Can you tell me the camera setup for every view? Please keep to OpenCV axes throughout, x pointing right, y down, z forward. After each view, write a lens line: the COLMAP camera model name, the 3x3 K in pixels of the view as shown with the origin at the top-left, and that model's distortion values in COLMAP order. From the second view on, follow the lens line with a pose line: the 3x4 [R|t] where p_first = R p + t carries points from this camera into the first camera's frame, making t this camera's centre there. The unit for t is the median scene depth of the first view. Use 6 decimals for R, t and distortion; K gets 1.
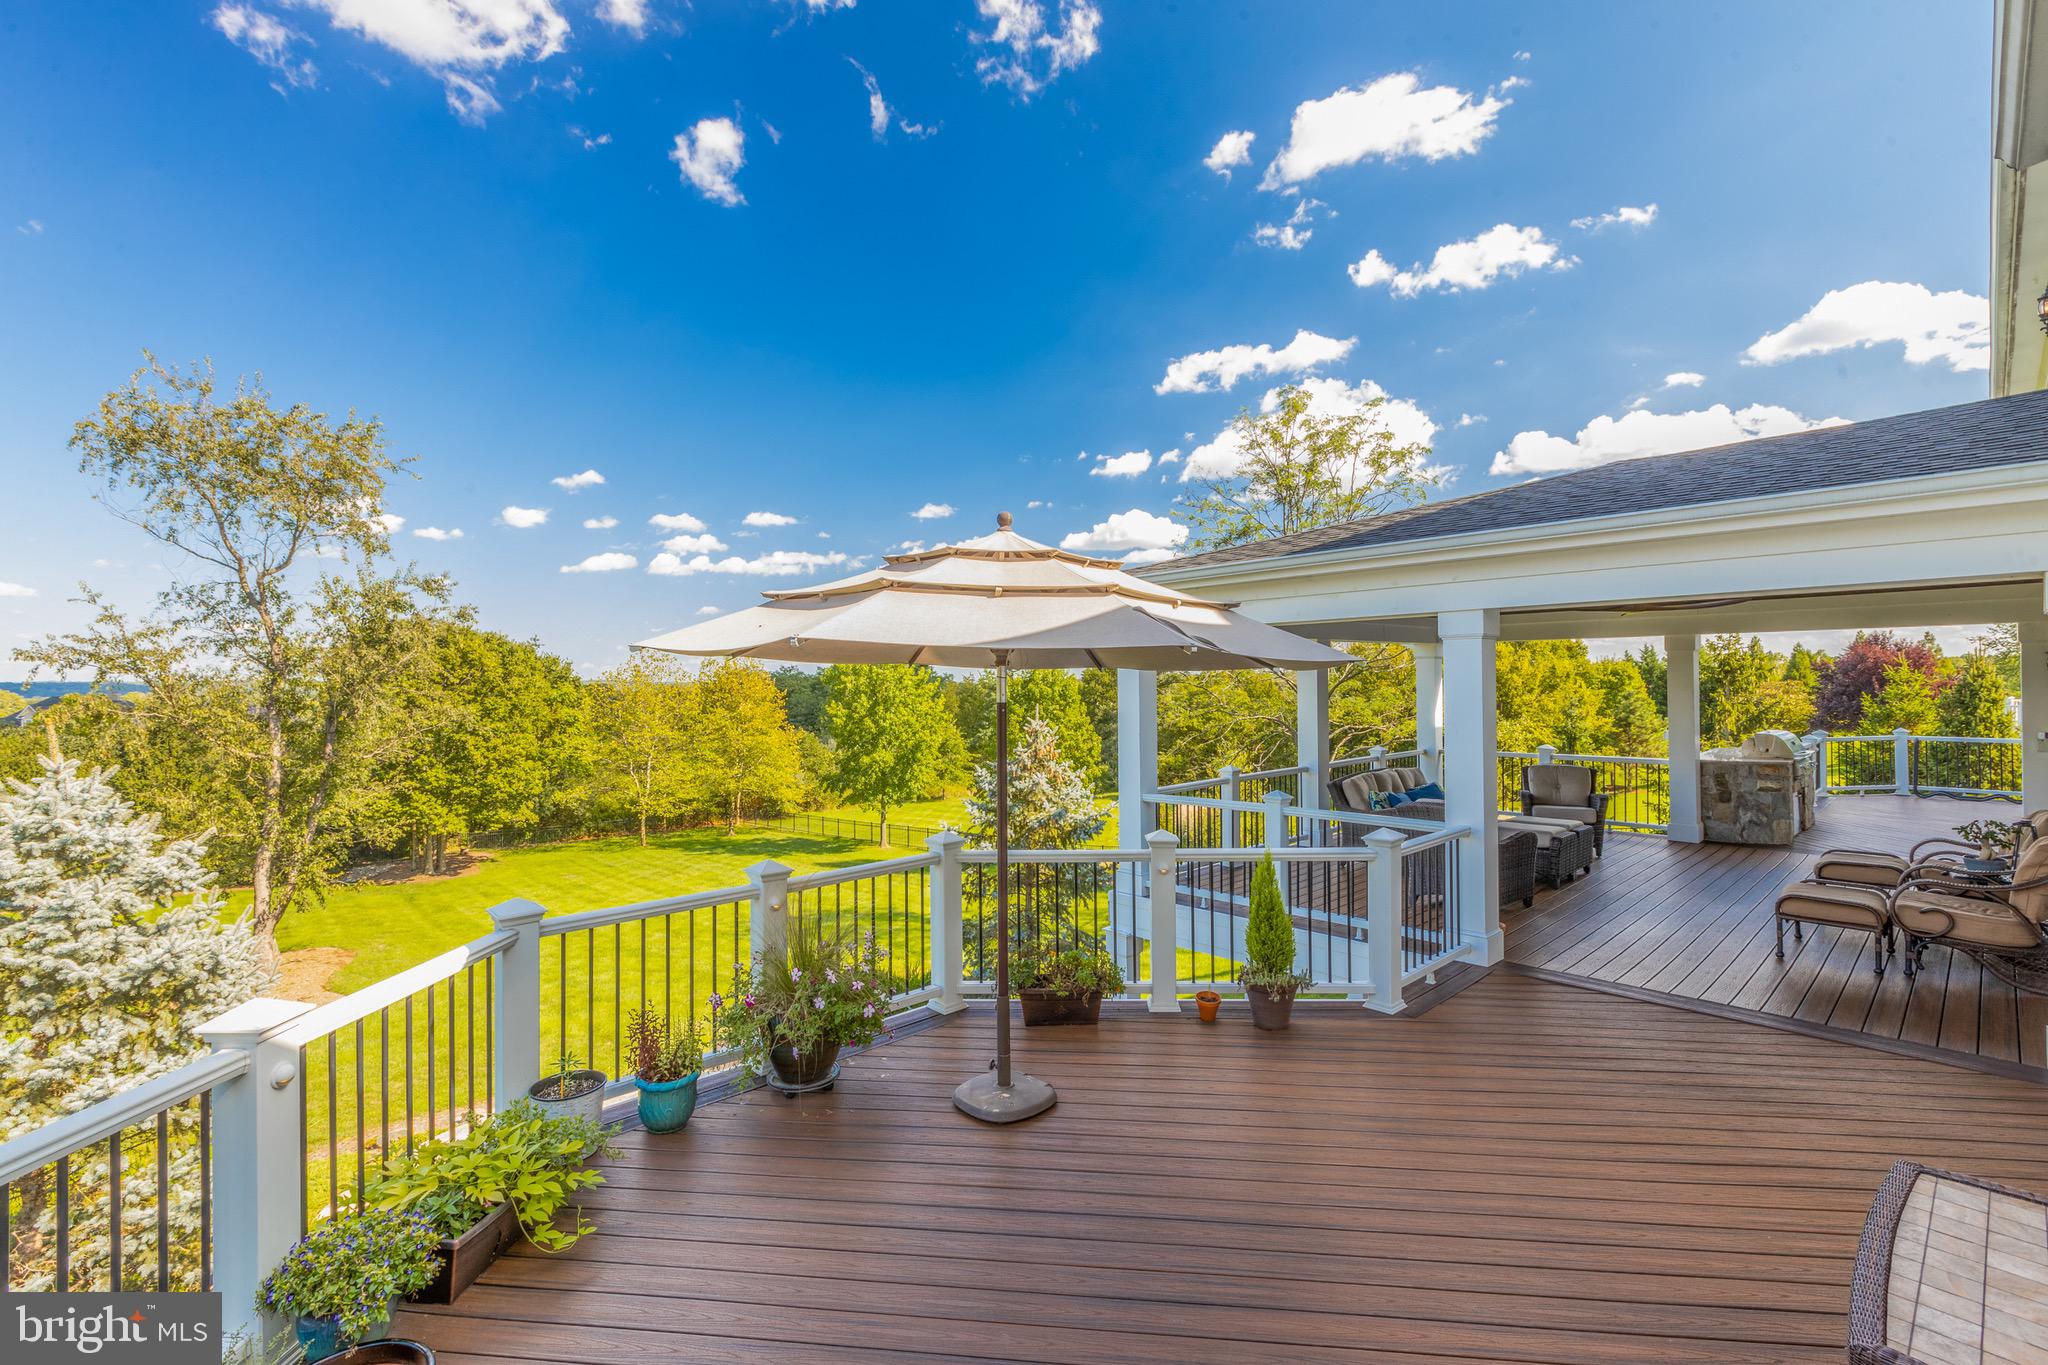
lens RADIAL K [[903.8, 0, 1023.2], [0, 903.8, 682.2], [0, 0, 1]] dist [0.000294, -0.000315]
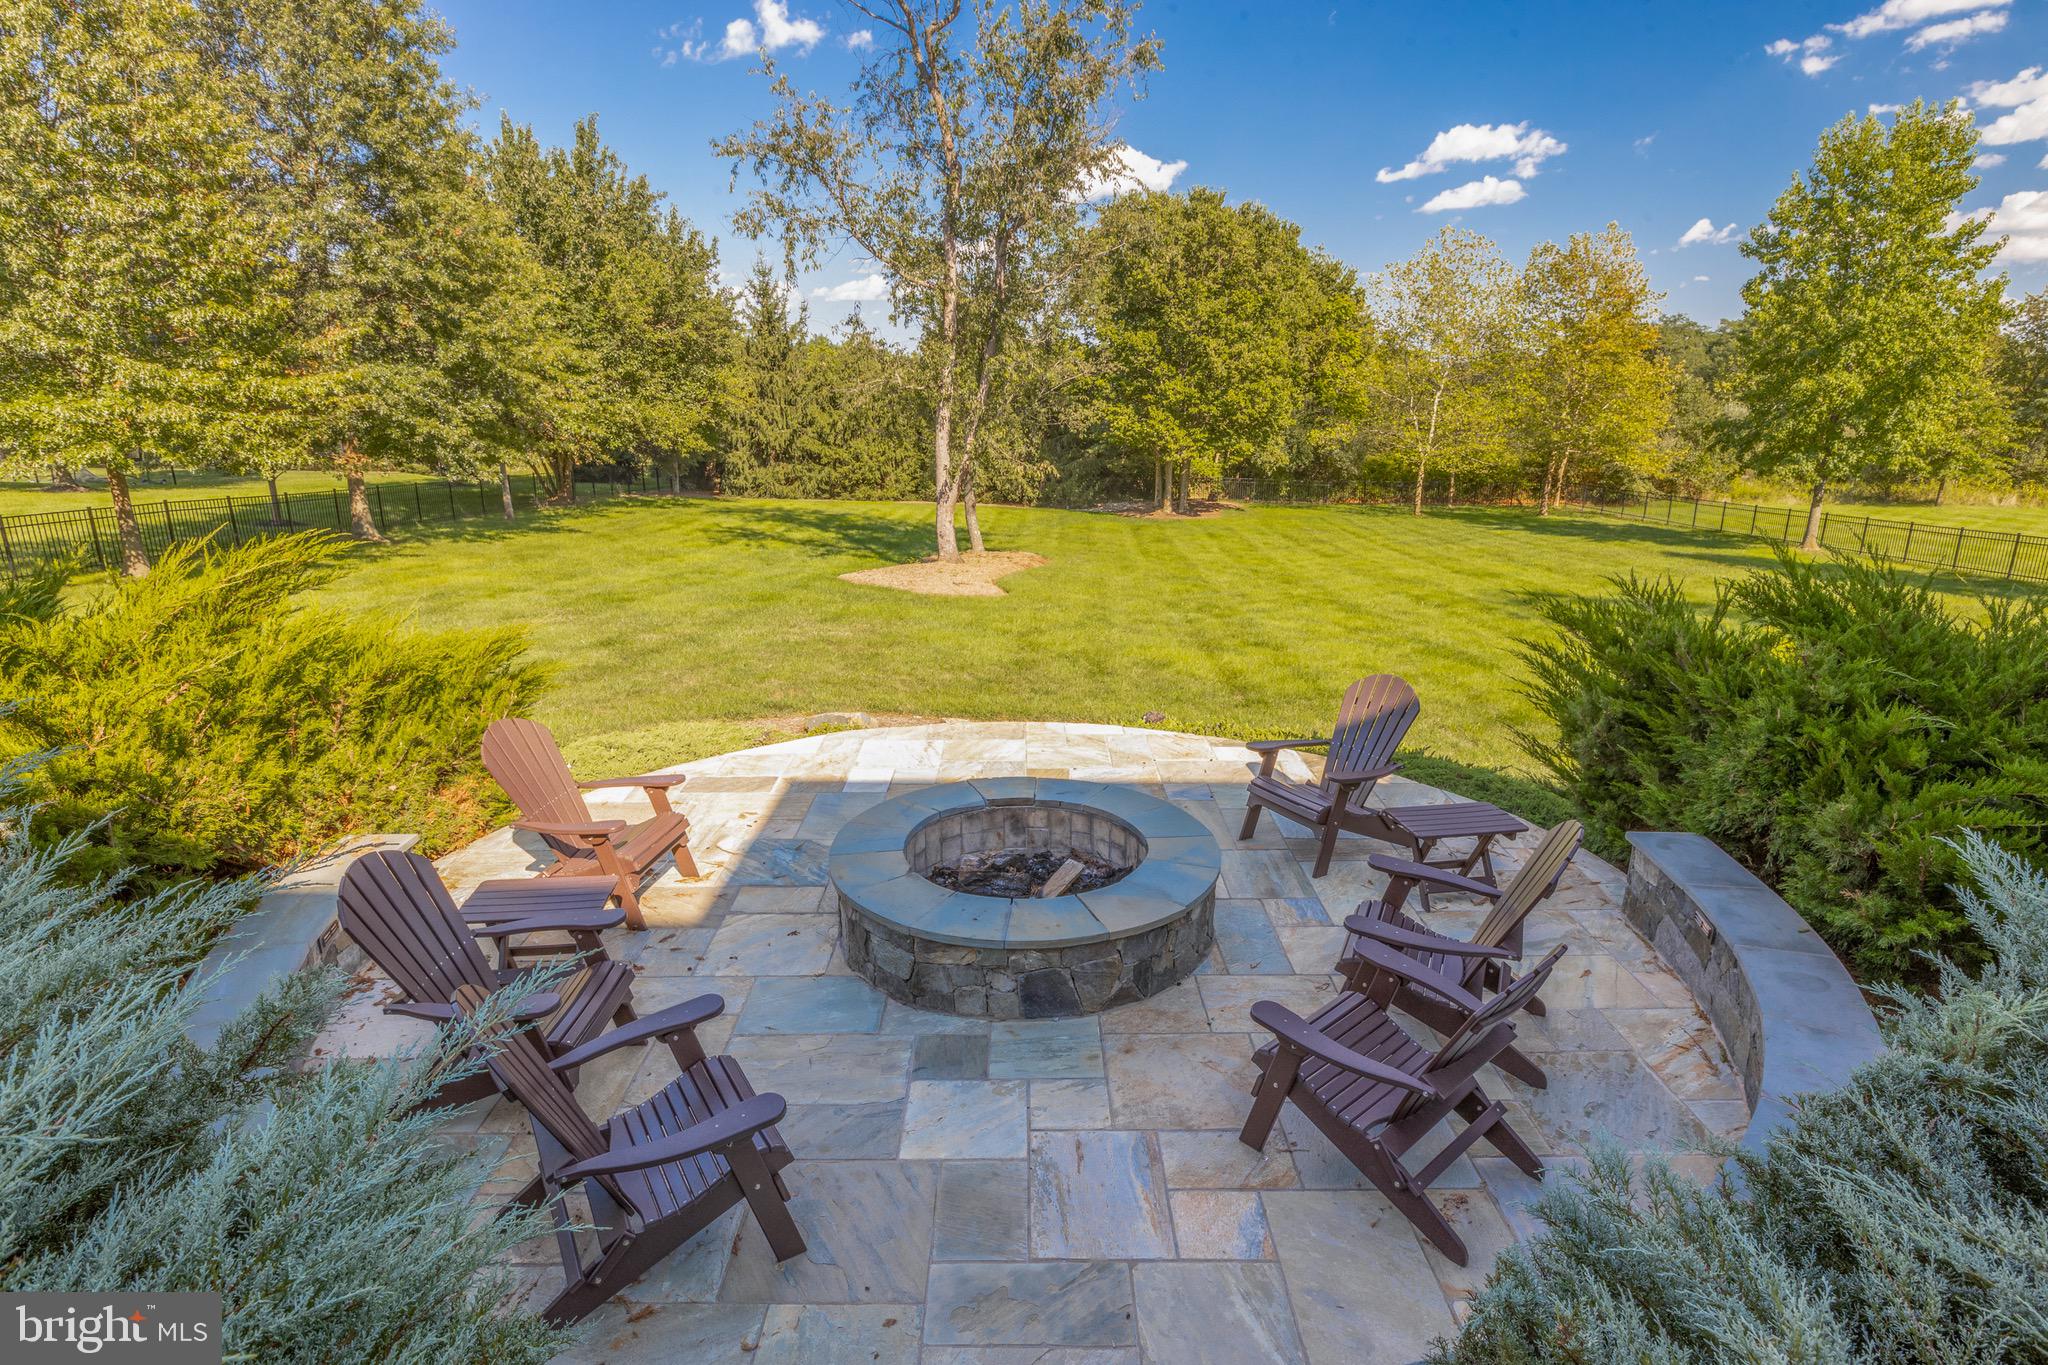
lens RADIAL K [[1075.5, 0, 1019.5], [0, 1075.5, 677.3], [0, 0, 1]] dist [0.000190, -0.000672]
pose [[0.711919, 0.200001, -0.673180, -0.037927], [-0.003786, 0.959668, 0.281112, 0.078610], [0.702251, -0.197580, 0.683963, 0.174718]]
